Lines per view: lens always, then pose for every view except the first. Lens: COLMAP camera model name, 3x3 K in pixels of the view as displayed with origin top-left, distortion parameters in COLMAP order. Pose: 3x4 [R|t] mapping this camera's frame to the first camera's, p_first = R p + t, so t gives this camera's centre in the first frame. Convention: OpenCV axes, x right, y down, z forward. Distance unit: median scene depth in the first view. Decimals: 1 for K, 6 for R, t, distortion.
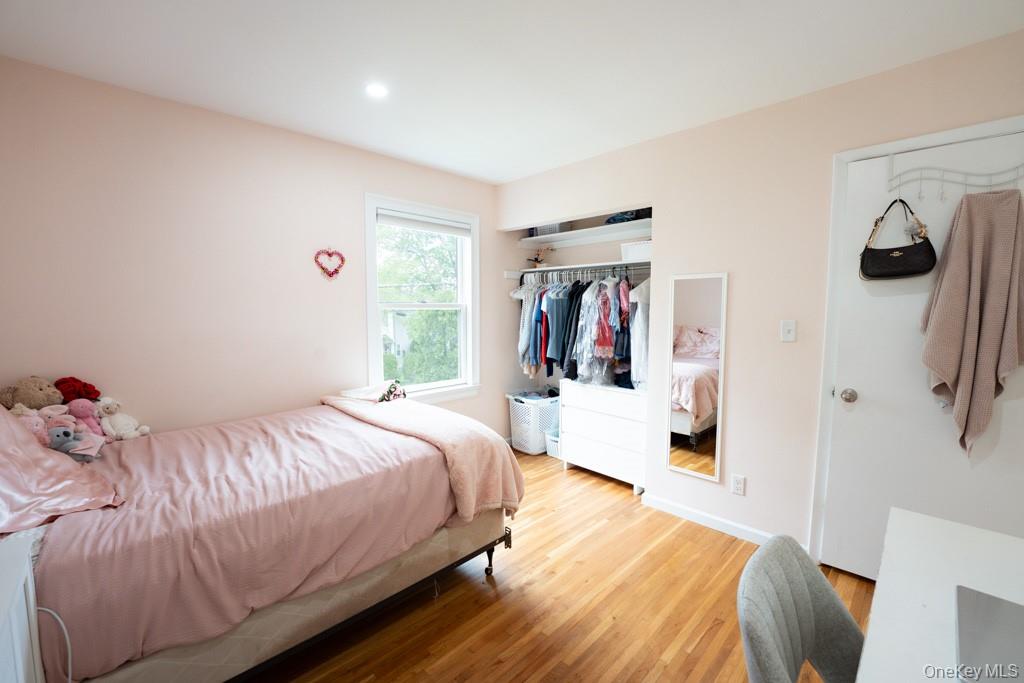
lens RADIAL K [[423.0, 0, 511.7], [0, 423.0, 339.3], [0, 0, 1]] dist [-0.009169, 0.000397]
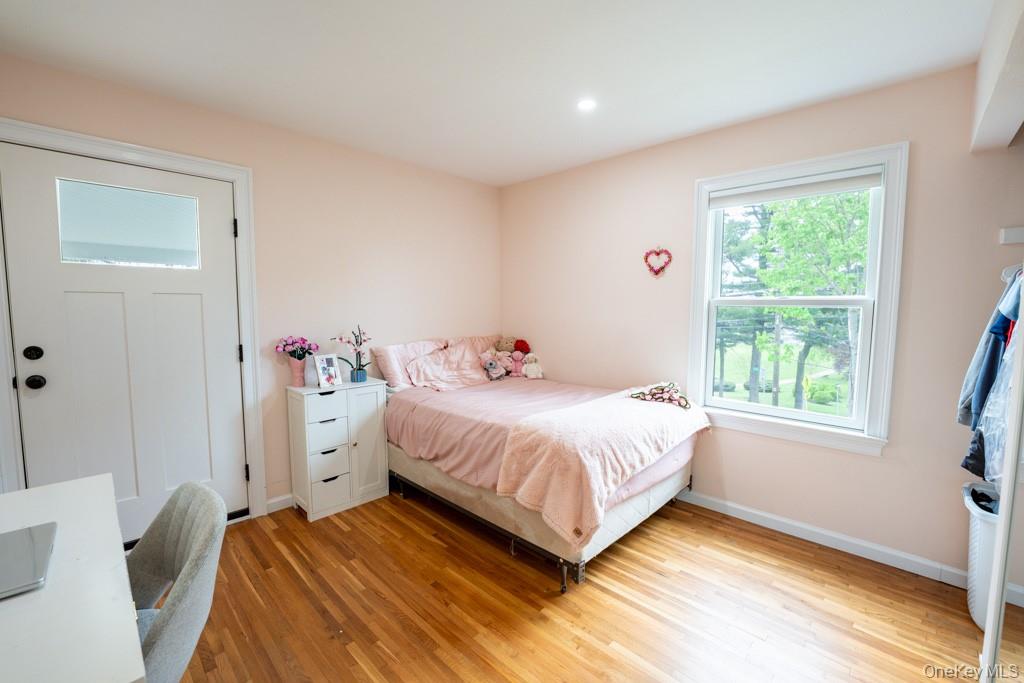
lens RADIAL K [[423.4, 0, 511.2], [0, 423.4, 338.3], [0, 0, 1]] dist [-0.001453, -0.000221]
pose [[0.030861, 0.081302, -0.996212, 0.628481], [-0.081732, 0.993554, 0.078554, -0.044654], [0.996176, 0.078998, 0.037307, 0.619470]]
